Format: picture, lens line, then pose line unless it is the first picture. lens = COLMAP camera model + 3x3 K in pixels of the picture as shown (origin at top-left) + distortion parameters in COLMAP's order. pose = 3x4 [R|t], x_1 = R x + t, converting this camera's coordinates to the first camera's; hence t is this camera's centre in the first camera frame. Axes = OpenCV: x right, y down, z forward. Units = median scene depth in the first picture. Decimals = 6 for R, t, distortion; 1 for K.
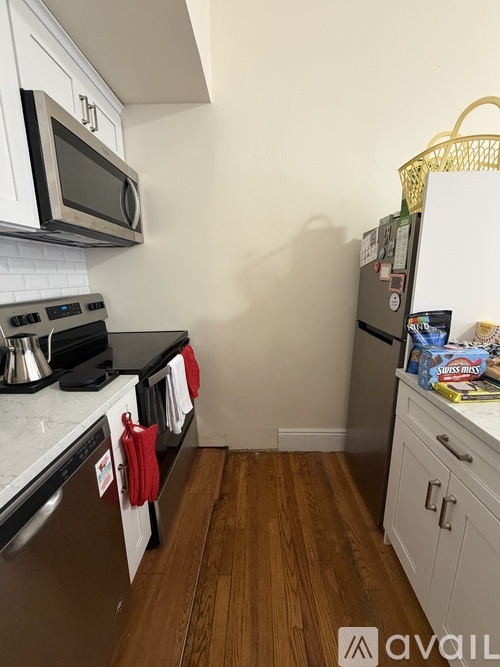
lens RADIAL K [[266.8, 0, 250.0], [0, 266.8, 331.5], [0, 0, 1]] dist [-0.003348, -0.000083]
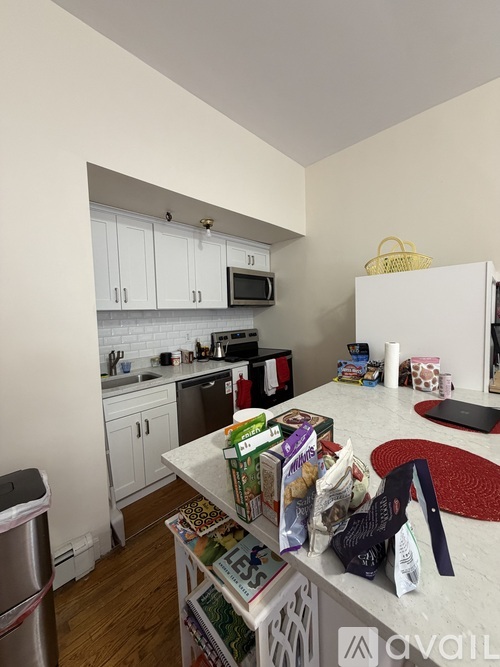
lens RADIAL K [[266.8, 0, 250.3], [0, 266.8, 332.9], [0, 0, 1]] dist [-0.003348, -0.000083]
pose [[0.736486, 0.036321, -0.675477, 1.052190], [-0.117291, 0.990289, -0.074636, 0.066237], [0.666206, 0.134196, 0.733594, -0.727459]]
